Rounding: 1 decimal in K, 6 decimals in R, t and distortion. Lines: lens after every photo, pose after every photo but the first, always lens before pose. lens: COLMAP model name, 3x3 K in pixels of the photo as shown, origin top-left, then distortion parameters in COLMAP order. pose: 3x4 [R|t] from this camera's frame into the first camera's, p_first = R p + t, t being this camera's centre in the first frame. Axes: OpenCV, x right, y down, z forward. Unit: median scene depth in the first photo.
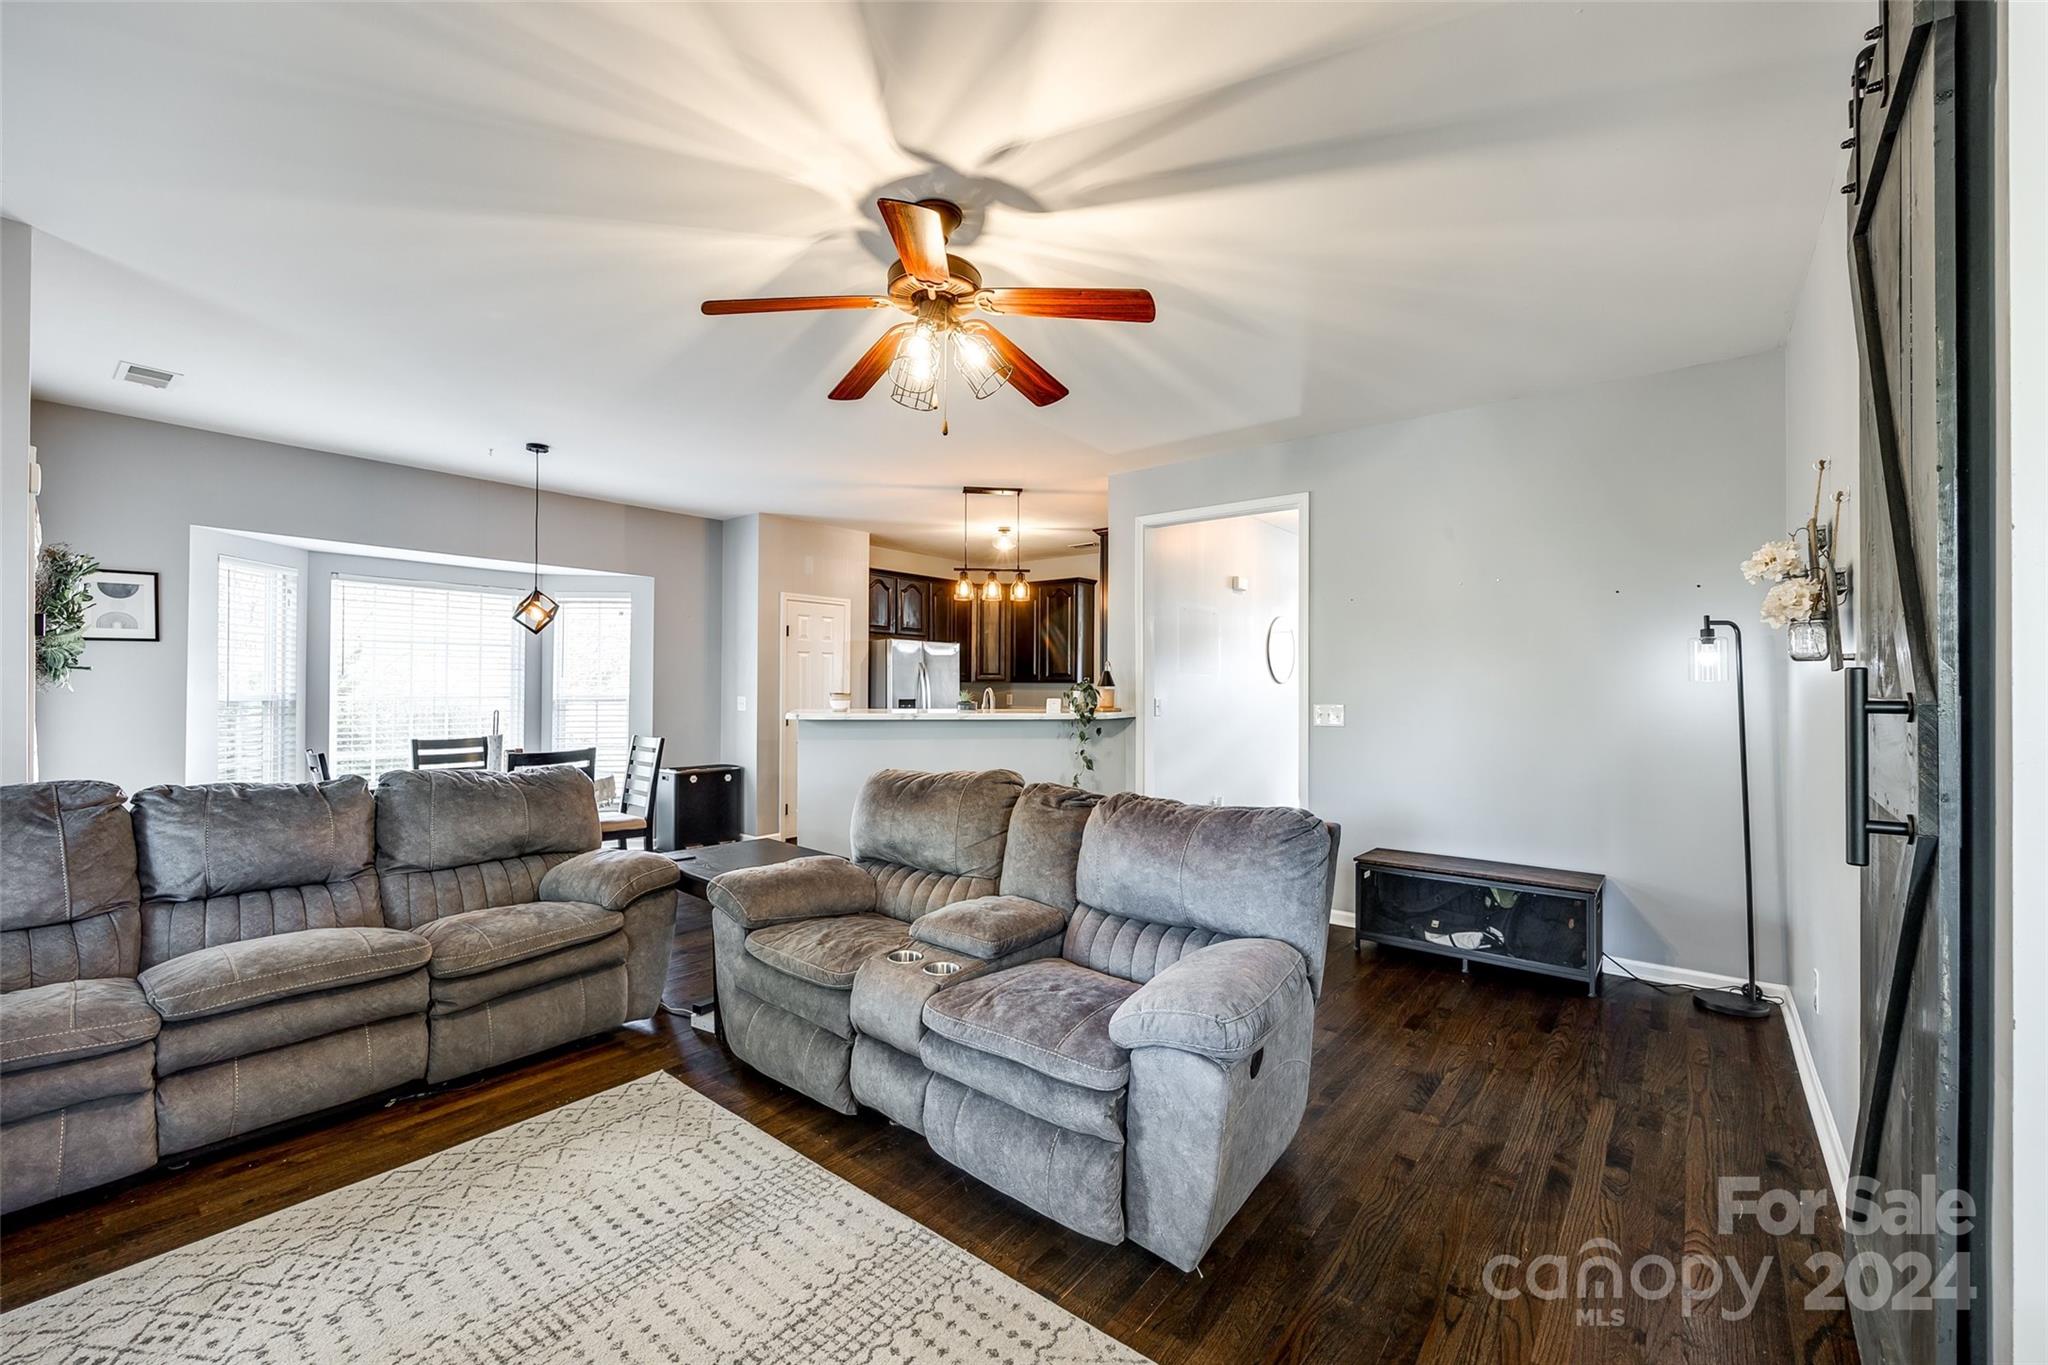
lens RADIAL K [[823.2, 0, 1025.5], [0, 823.2, 682.2], [0, 0, 1]] dist [-0.003096, 0.000324]
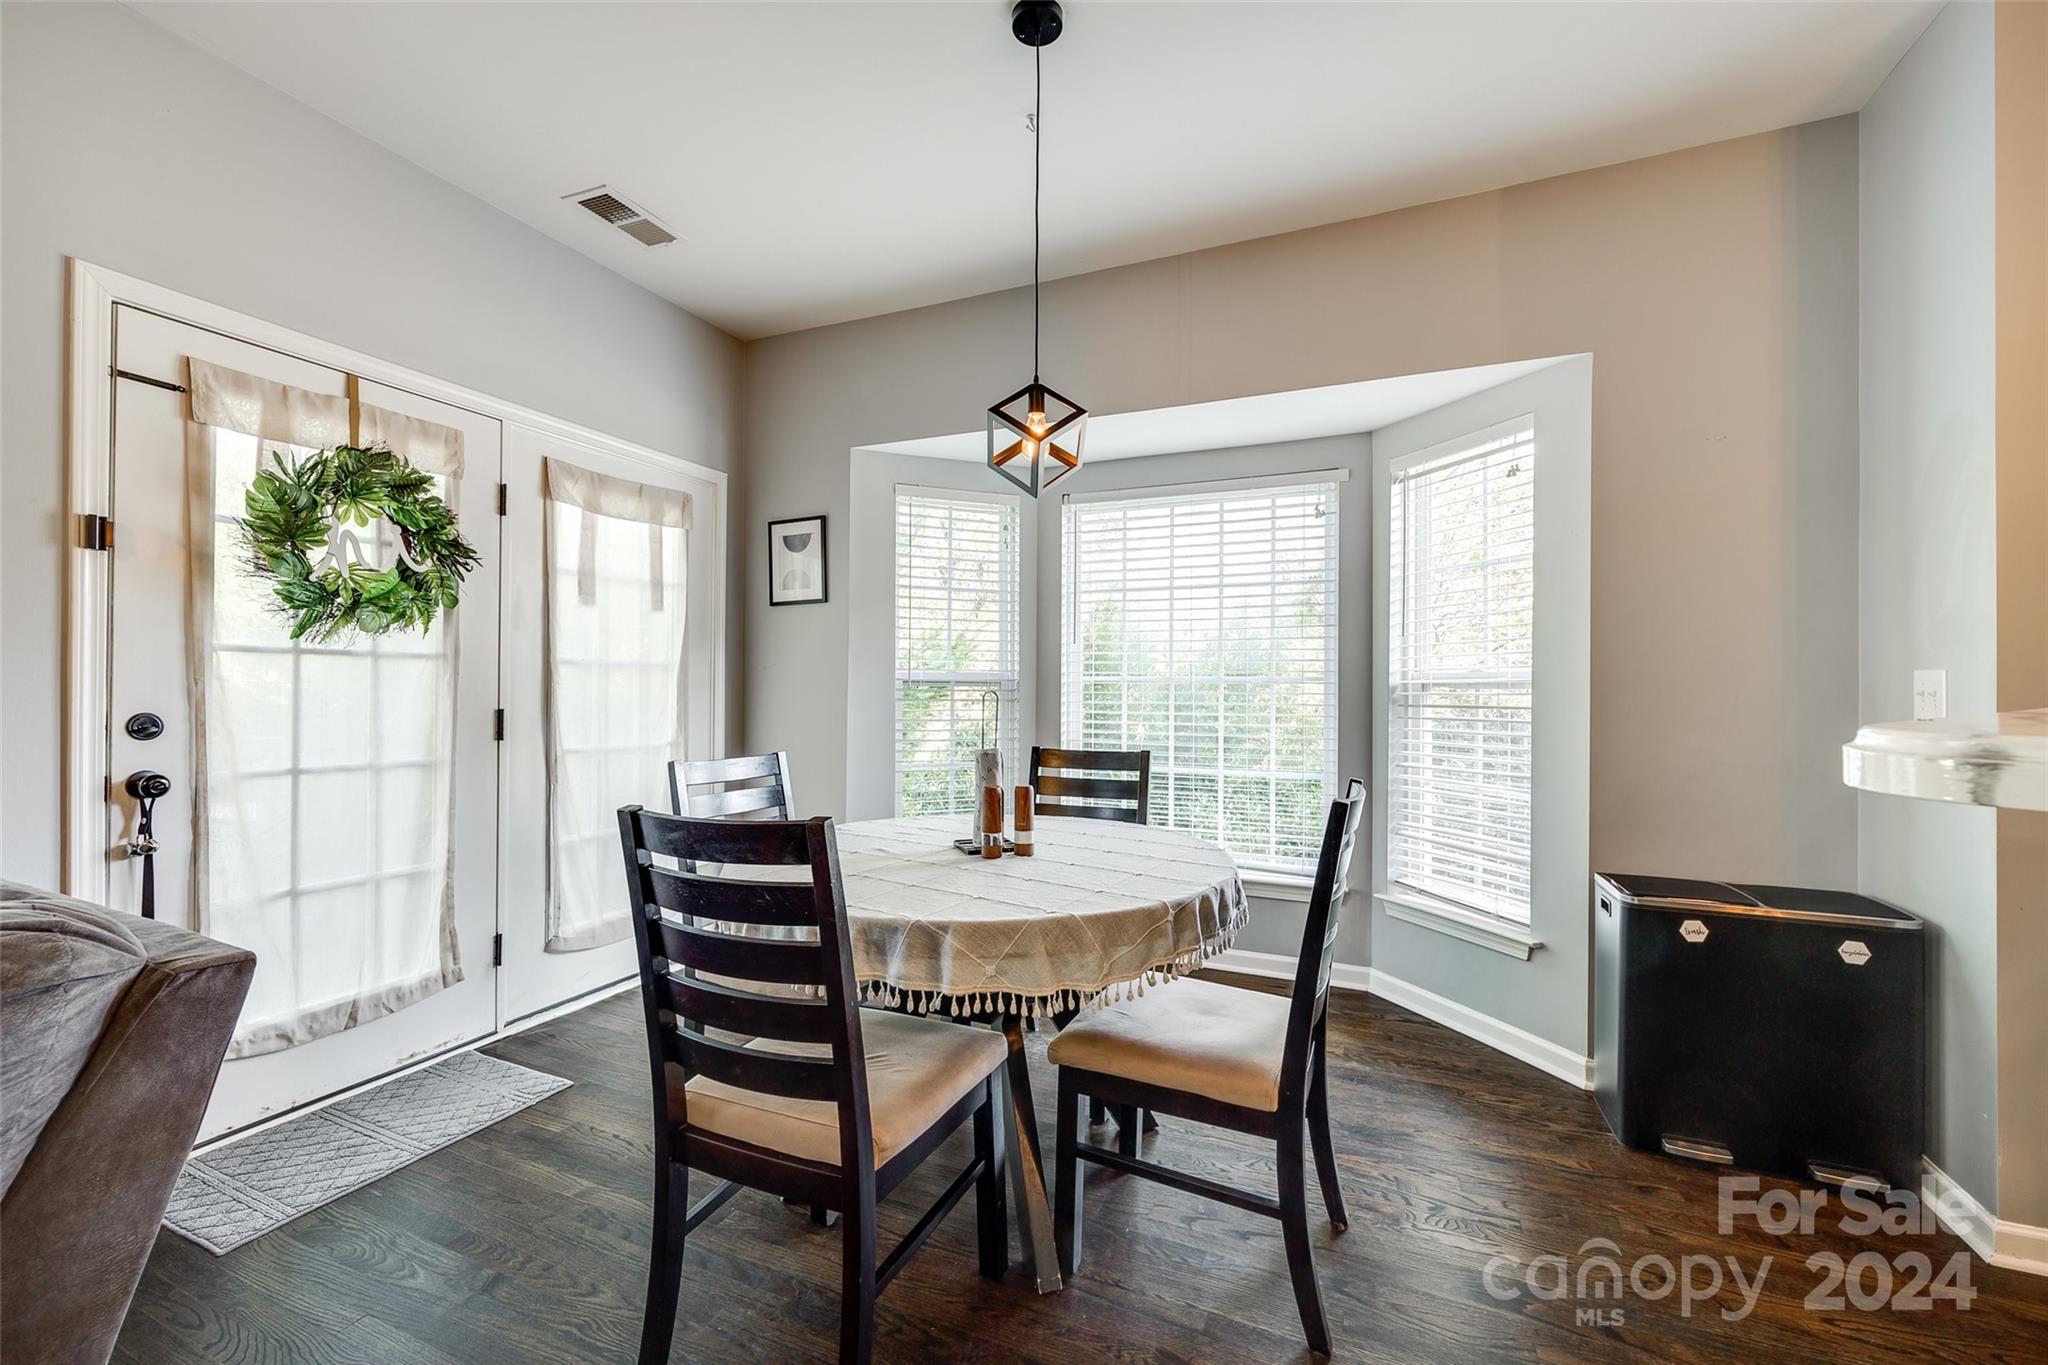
lens RADIAL K [[823.2, 0, 1017.1], [0, 823.2, 684.0], [0, 0, 1]] dist [-0.003096, 0.000324]
pose [[0.259918, -0.008840, -0.965590, -0.228164], [0.003076, 0.999961, -0.008326, 0.034165], [0.965626, -0.000806, 0.259935, 0.912186]]
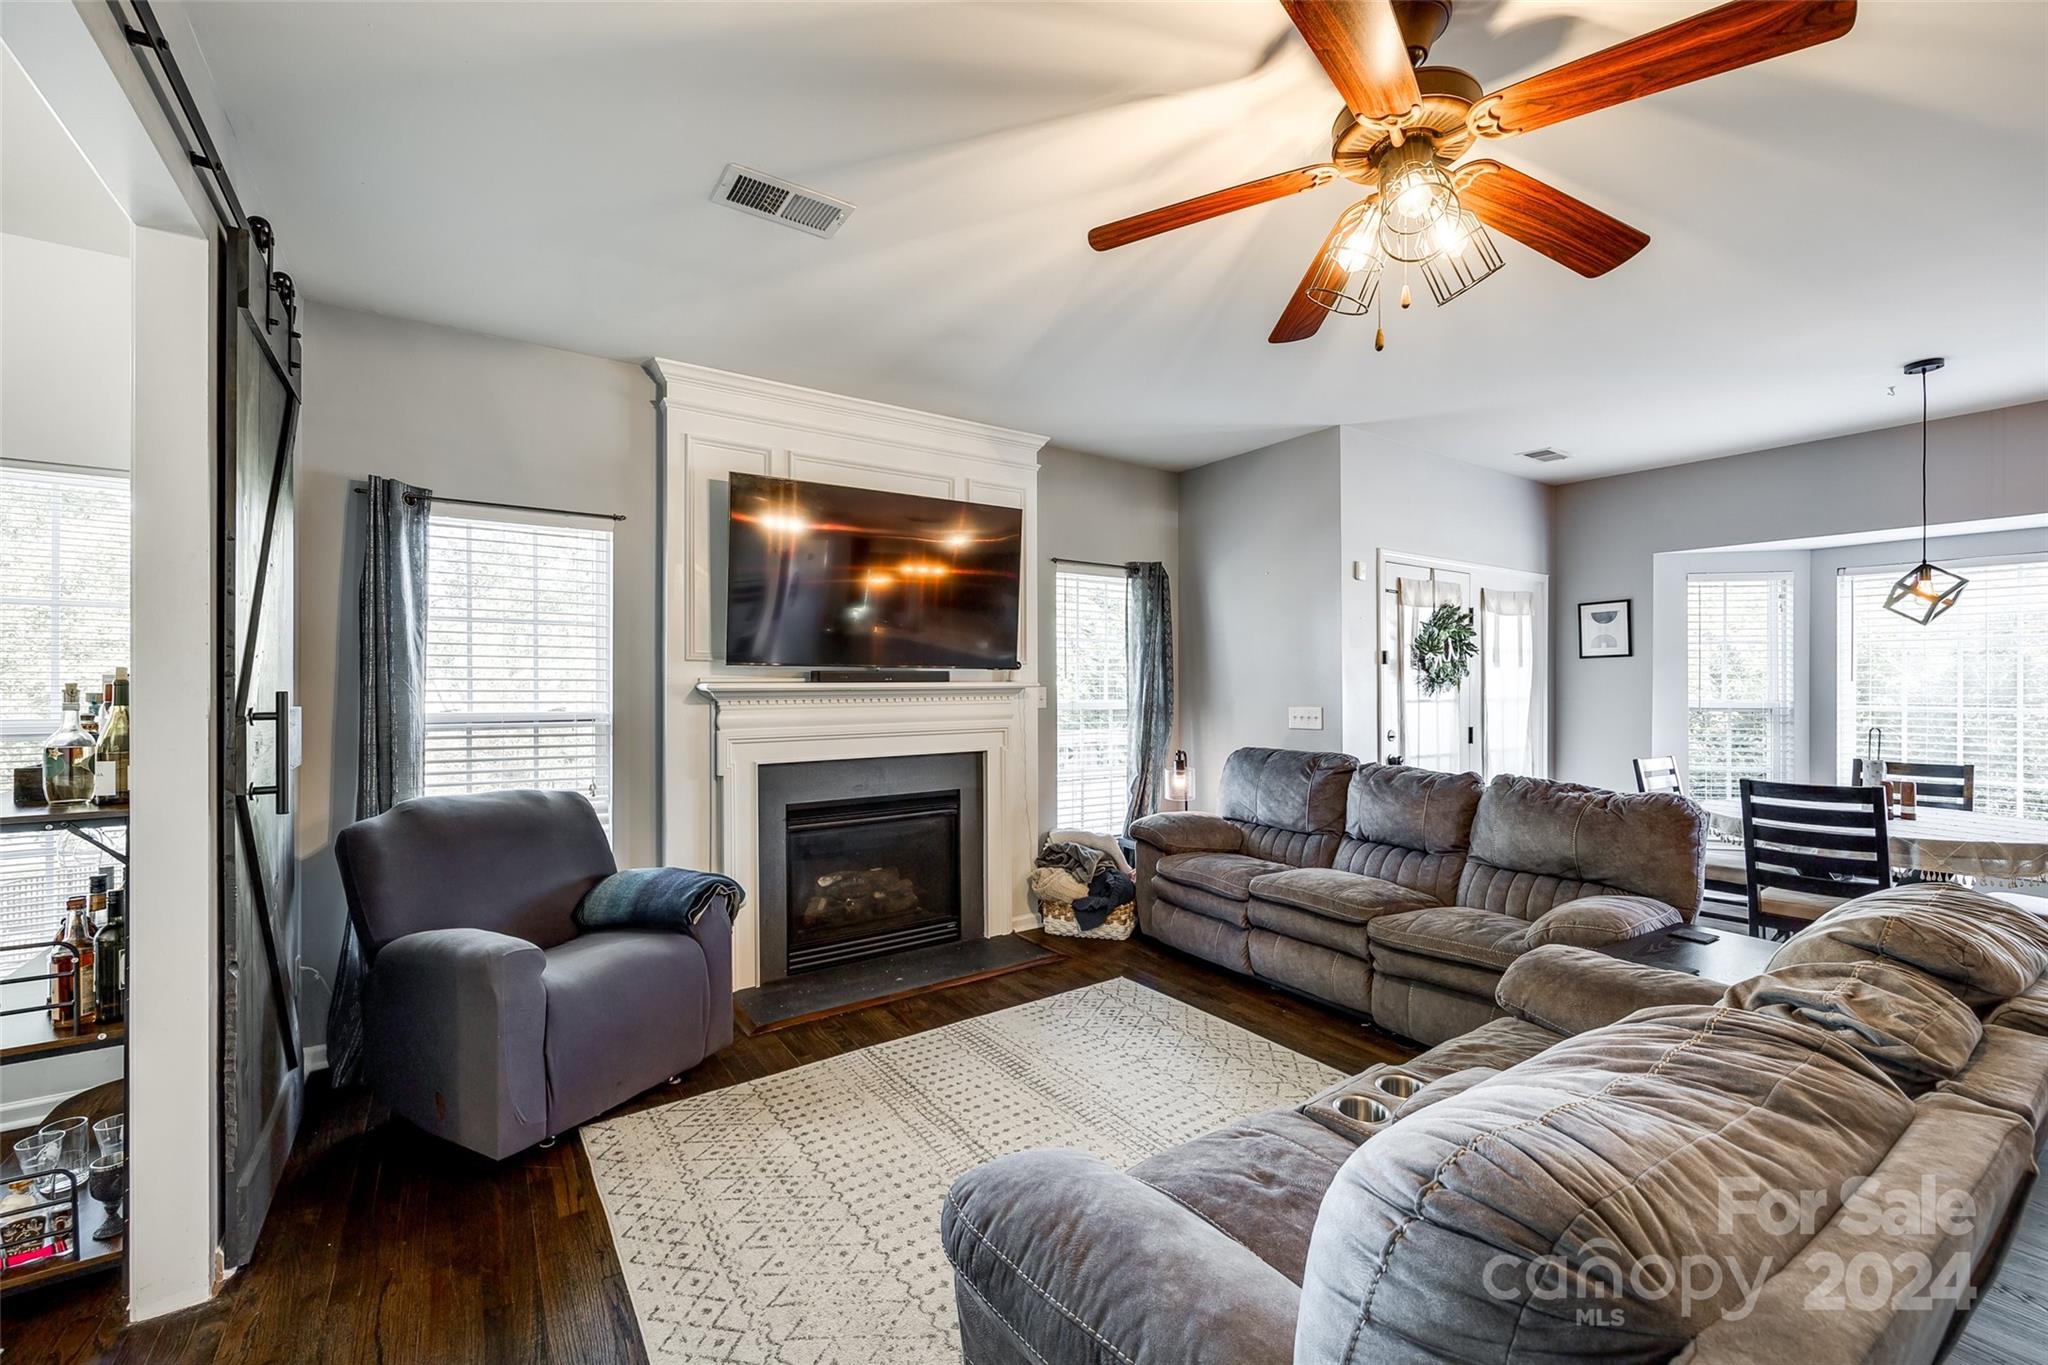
lens RADIAL K [[823.2, 0, 1011.8], [0, 823.2, 684.2], [0, 0, 1]] dist [-0.003096, 0.000324]
pose [[-0.293368, -0.003045, -0.955995, 0.331507], [0.006286, 0.999967, -0.005114, -0.008442], [0.955979, -0.007509, -0.293339, 0.457903]]
